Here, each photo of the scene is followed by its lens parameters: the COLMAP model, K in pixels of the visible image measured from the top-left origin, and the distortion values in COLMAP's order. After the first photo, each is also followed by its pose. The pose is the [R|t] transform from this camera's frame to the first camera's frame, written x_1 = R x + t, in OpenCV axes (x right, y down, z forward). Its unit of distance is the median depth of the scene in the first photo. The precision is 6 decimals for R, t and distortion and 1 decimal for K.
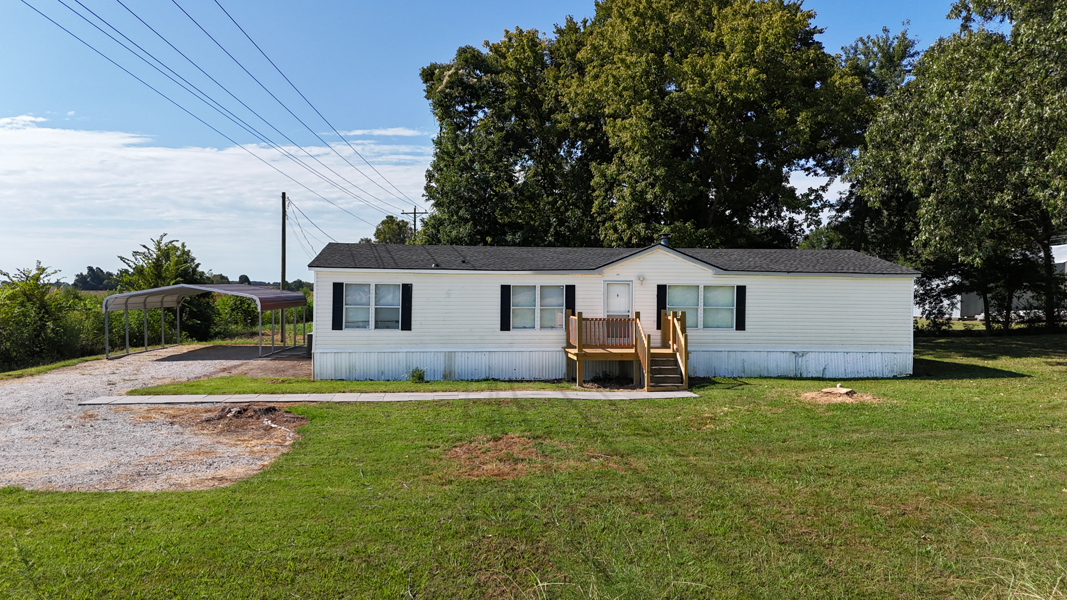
lens RADIAL K [[783.9, 0, 533.5], [0, 783.9, 300.0], [0, 0, 1]] dist [0.083933, -0.099353]
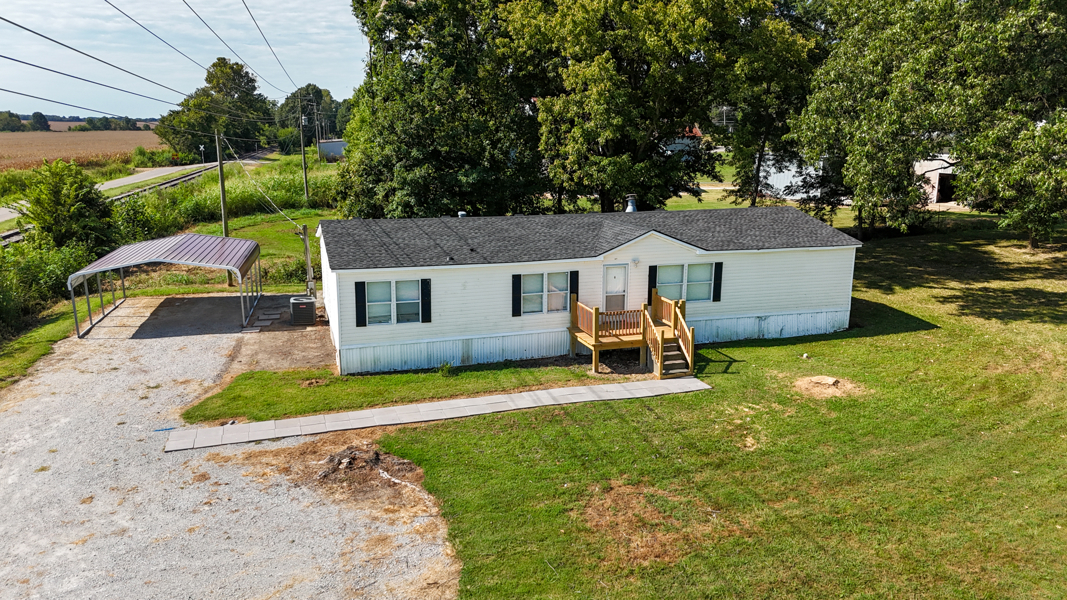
lens RADIAL K [[783.9, 0, 533.5], [0, 783.9, 300.0], [0, 0, 1]] dist [0.083933, -0.099353]
pose [[0.980177, -0.046141, 0.192678, -0.217471], [0.005981, 0.978952, 0.204004, -0.200025], [-0.198036, -0.198807, 0.959822, -0.033121]]
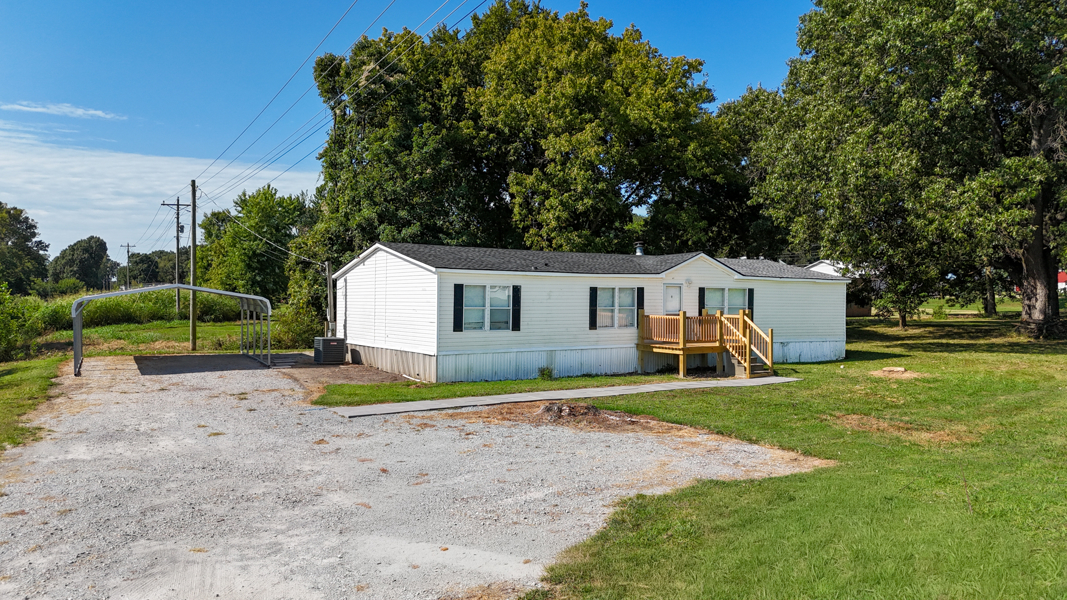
lens RADIAL K [[781.9, 0, 528.0], [0, 781.9, 297.9], [0, 0, 1]] dist [0.050429, -0.002654]
pose [[0.896768, -0.001653, 0.442497, -0.585002], [0.004115, 0.999981, -0.004605, 0.000431], [-0.442481, 0.005950, 0.896758, 0.076403]]
